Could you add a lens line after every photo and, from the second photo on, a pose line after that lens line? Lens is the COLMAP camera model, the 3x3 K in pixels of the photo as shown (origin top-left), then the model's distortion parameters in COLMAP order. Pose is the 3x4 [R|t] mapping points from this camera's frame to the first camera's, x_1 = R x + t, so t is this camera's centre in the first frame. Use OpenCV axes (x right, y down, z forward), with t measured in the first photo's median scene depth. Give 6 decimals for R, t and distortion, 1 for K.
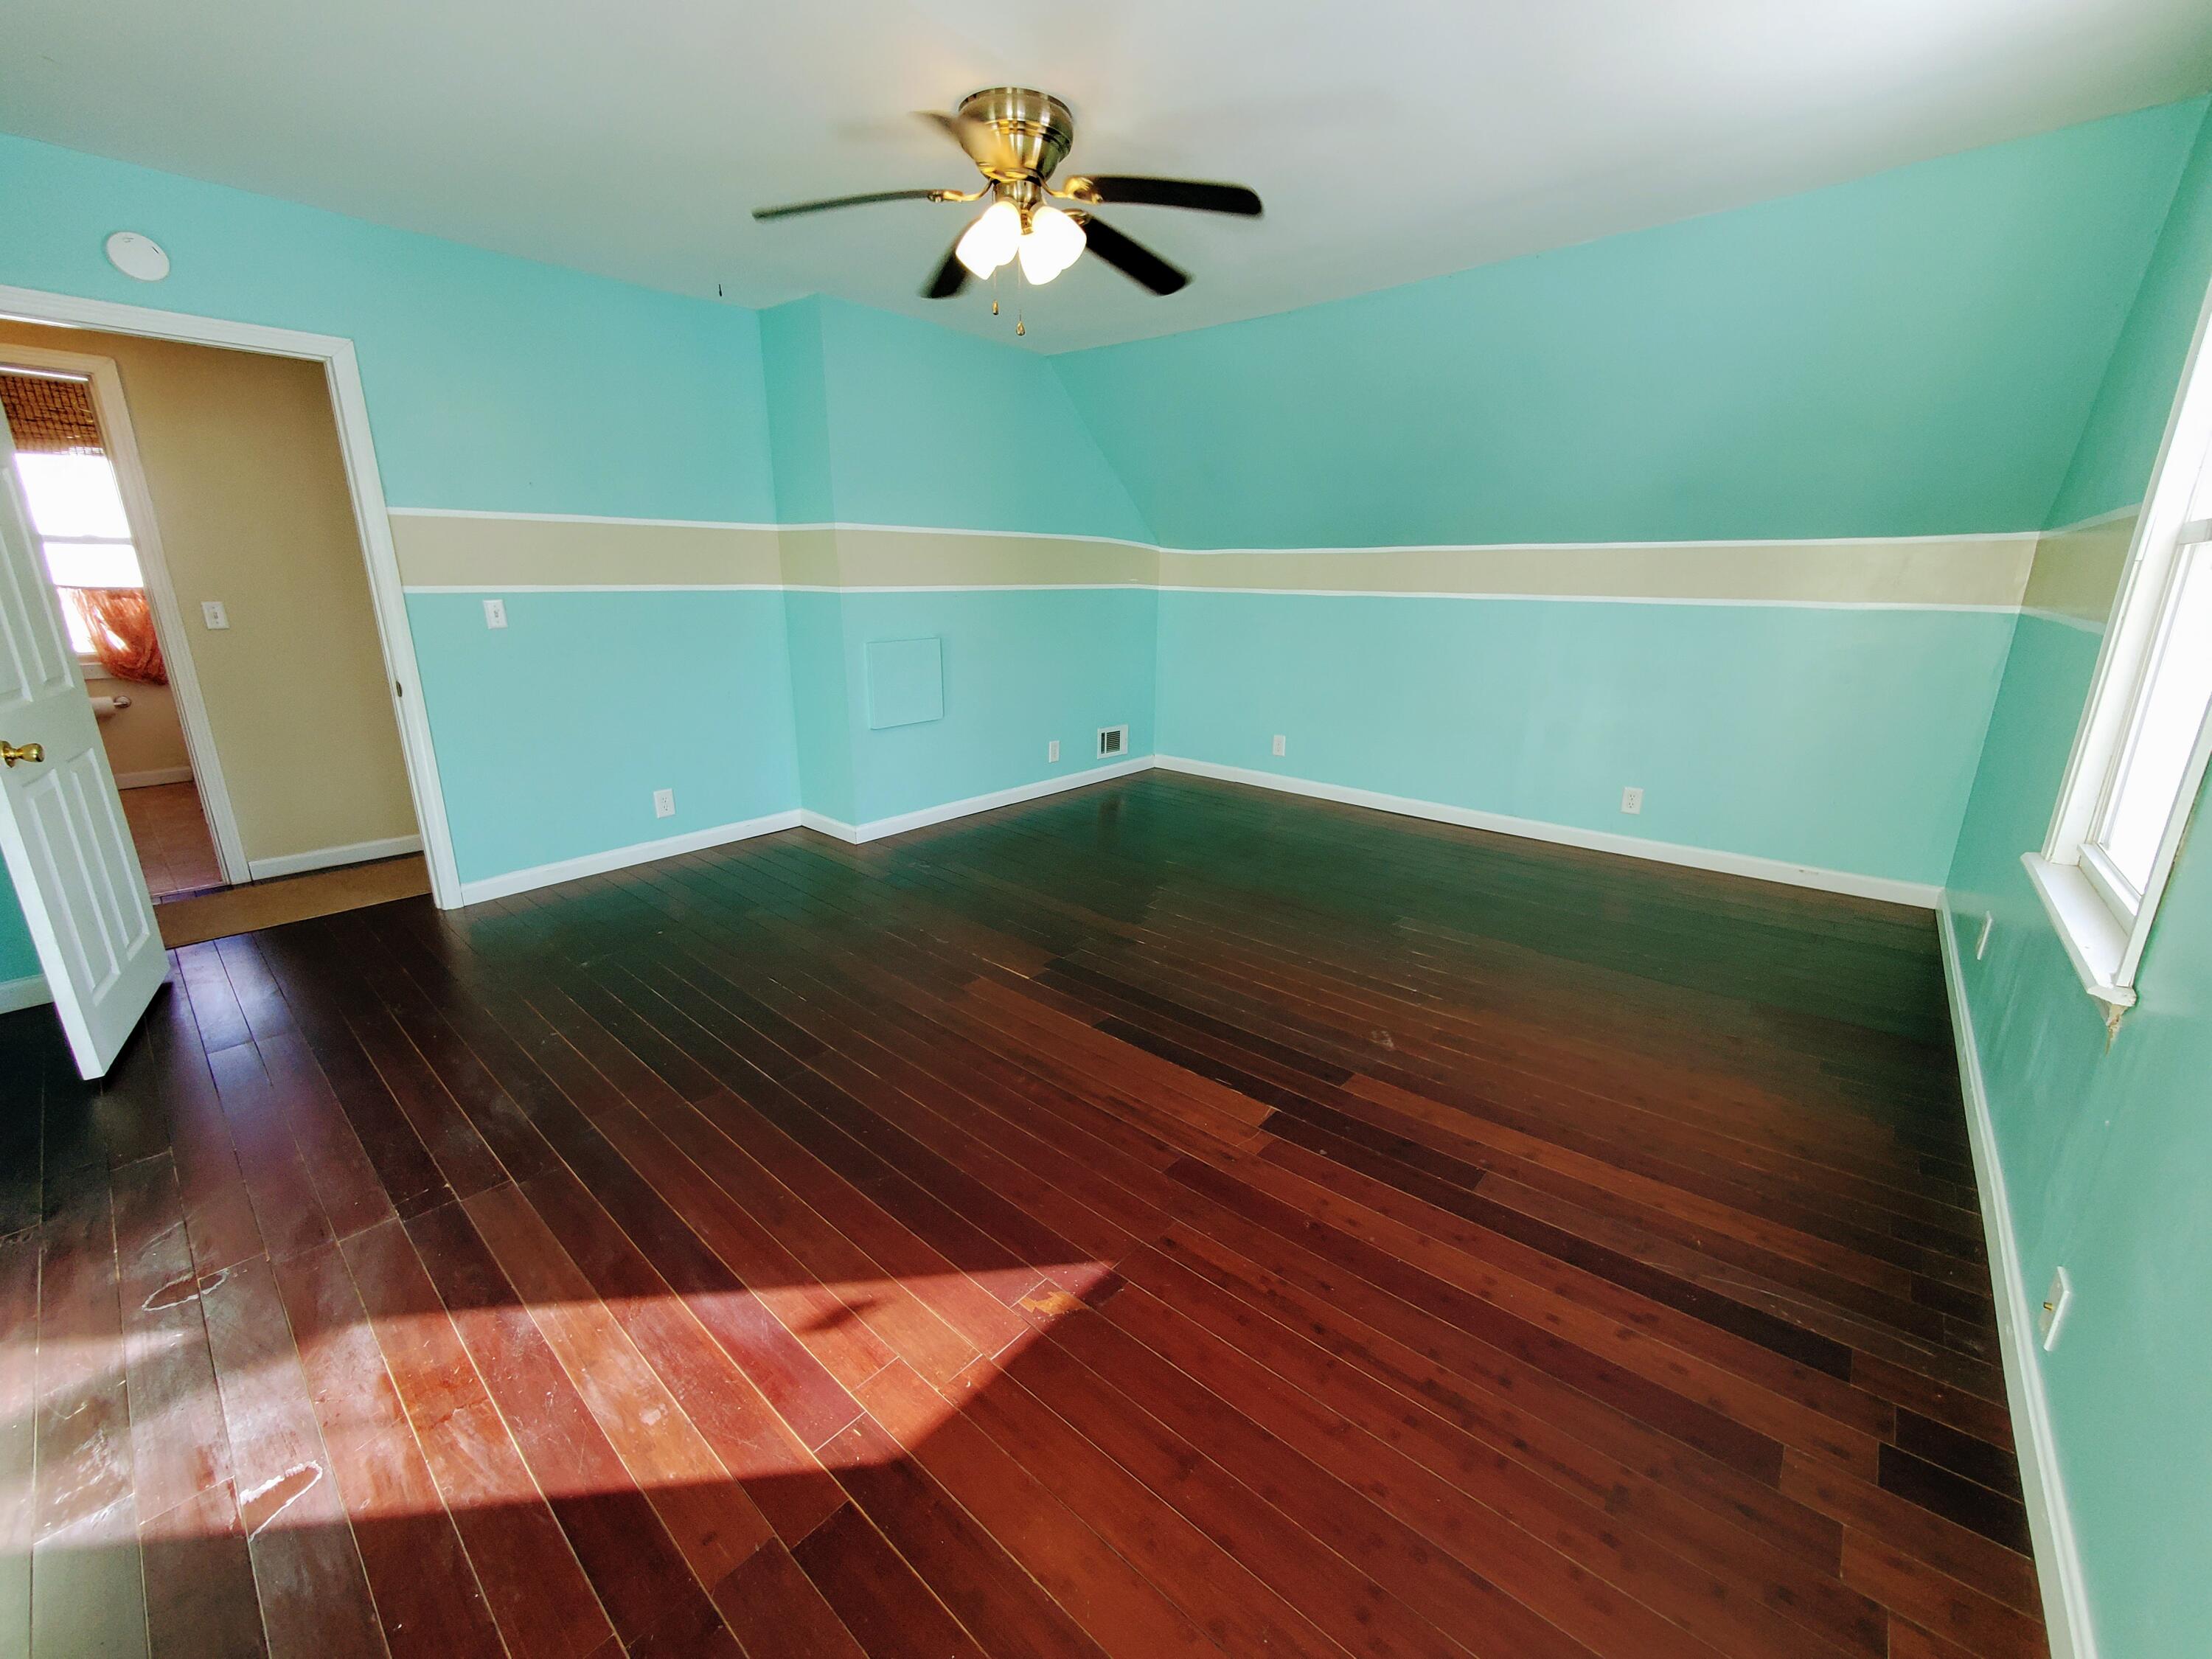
lens RADIAL K [[879.7, 0, 1116.6], [0, 879.7, 820.6], [0, 0, 1]] dist [0.000995, -0.002064]
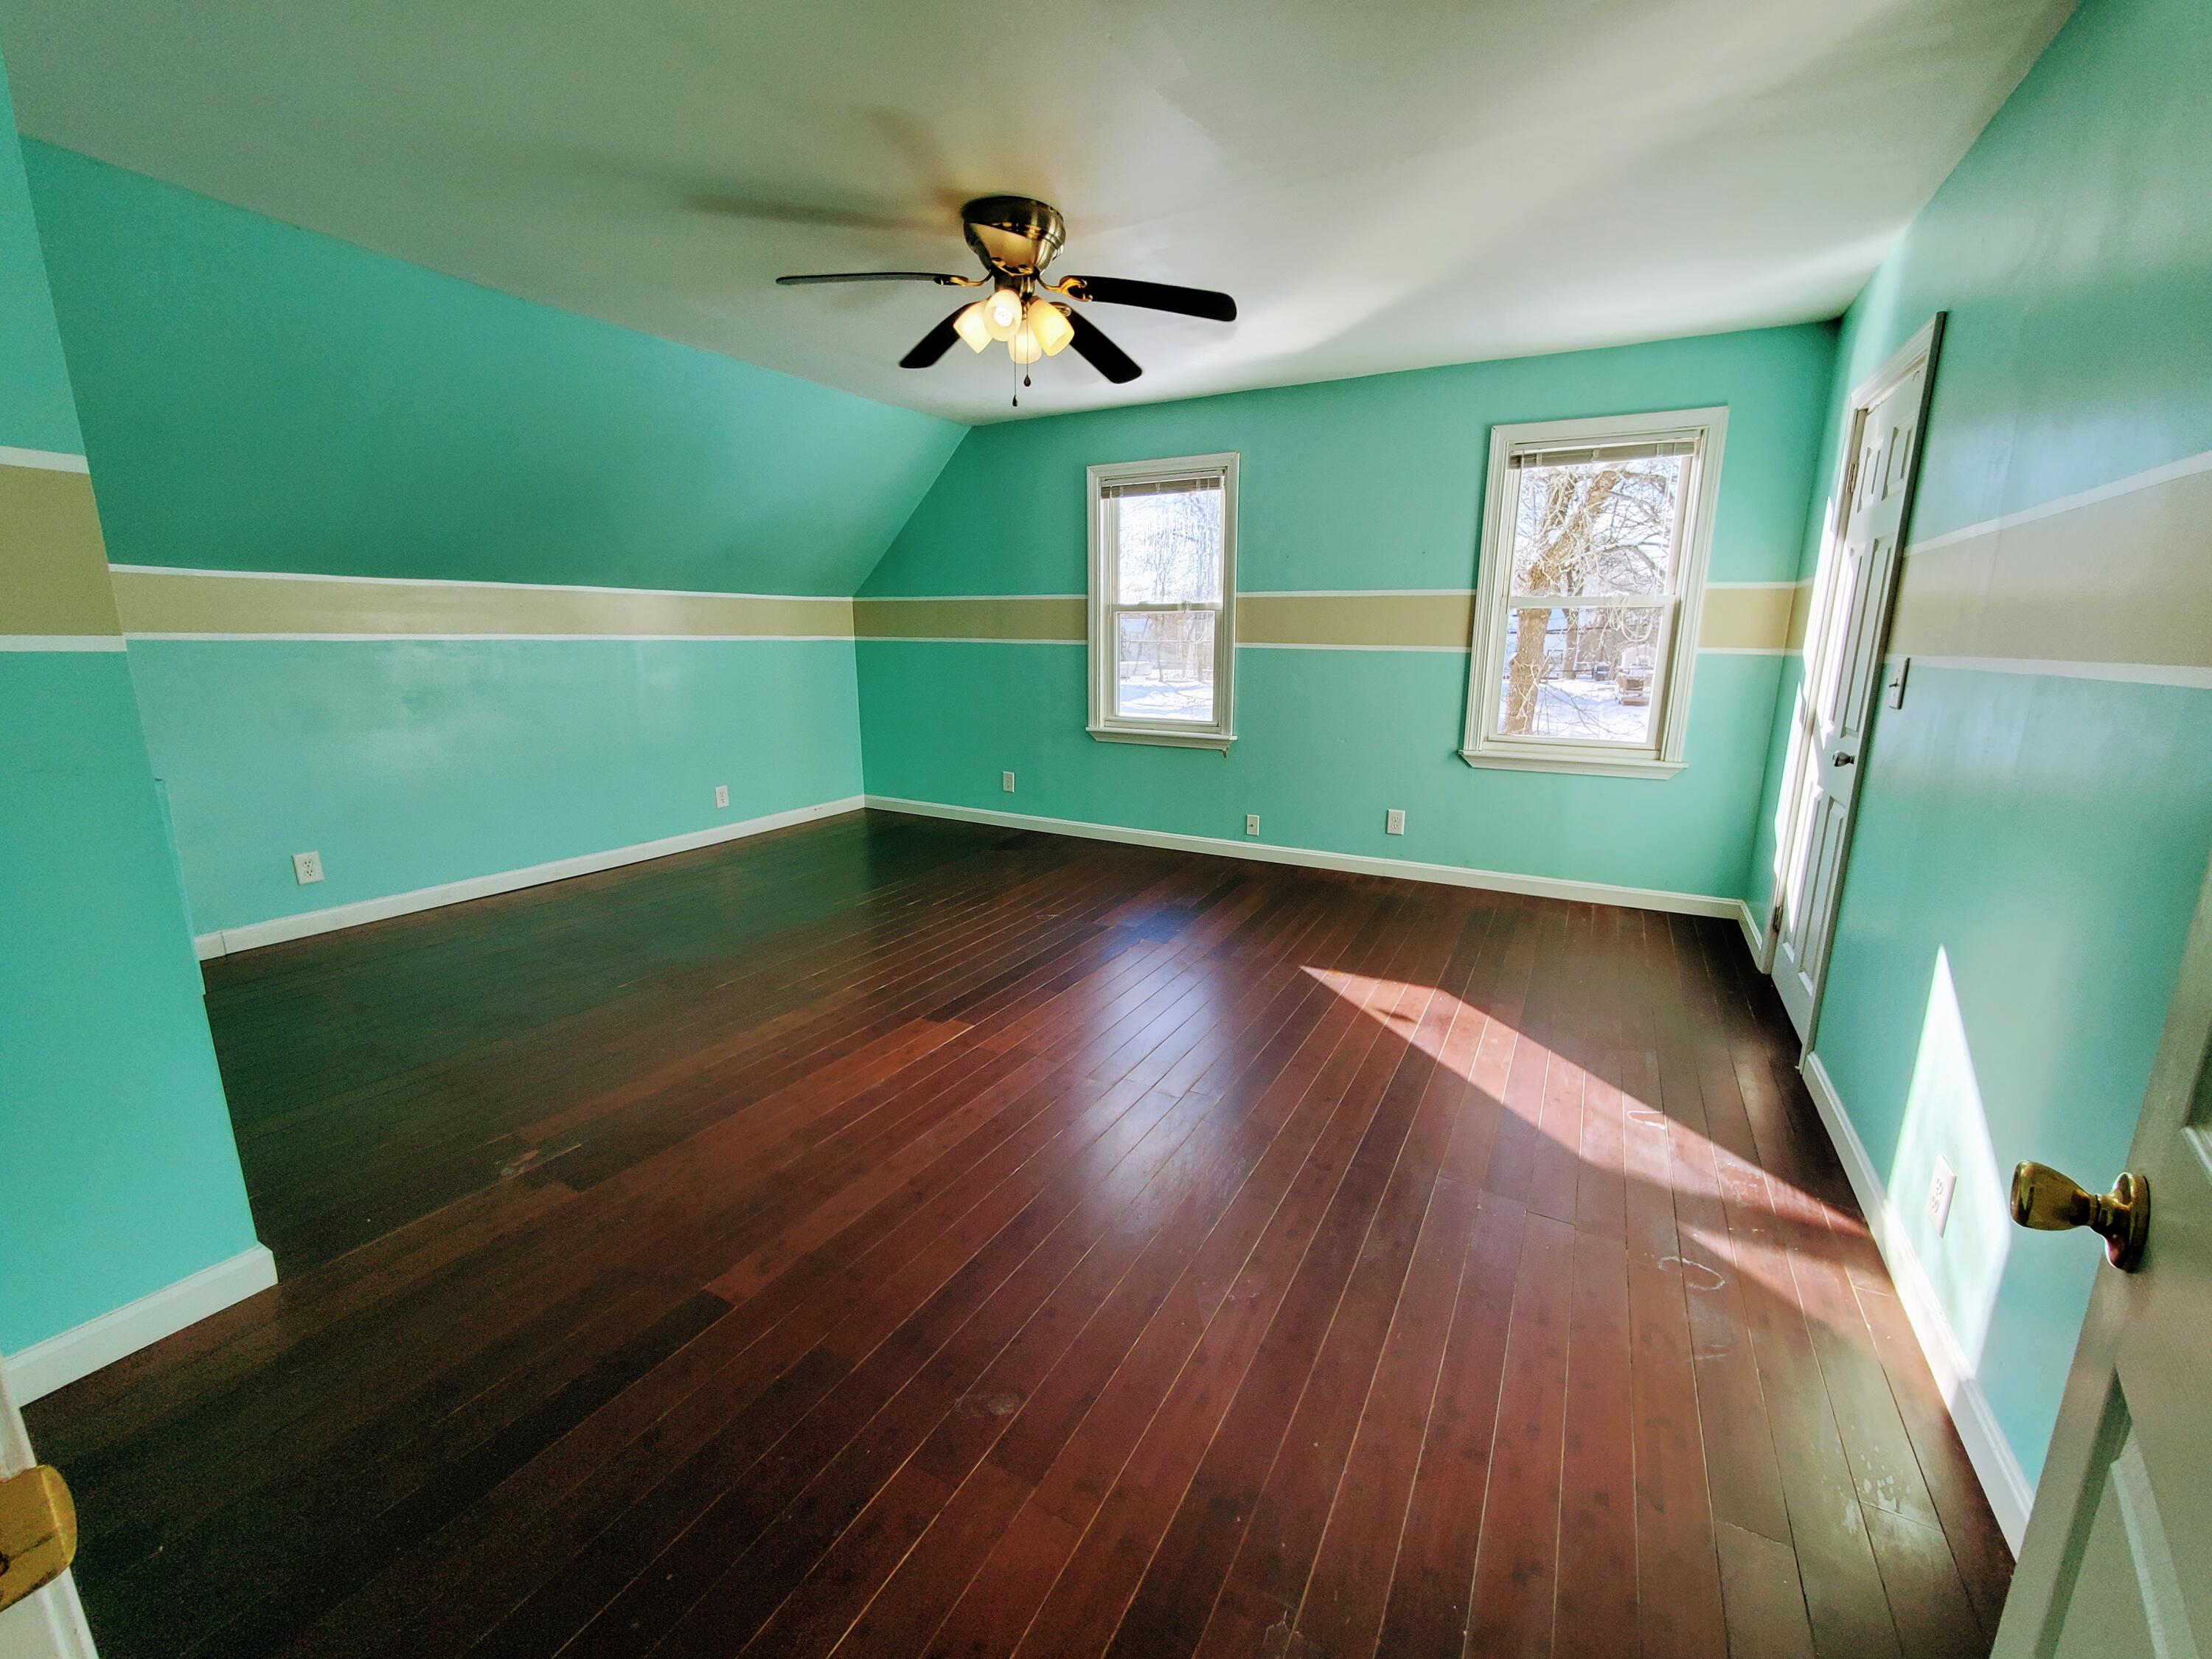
lens RADIAL K [[884.2, 0, 1106.5], [0, 884.2, 809.3], [0, 0, 1]] dist [0.000947, 0.000033]
pose [[-0.203876, -0.207388, 0.956778, -1.776936], [0.254171, 0.932580, 0.256303, -0.450226], [-0.945427, 0.295440, -0.137419, 1.605874]]
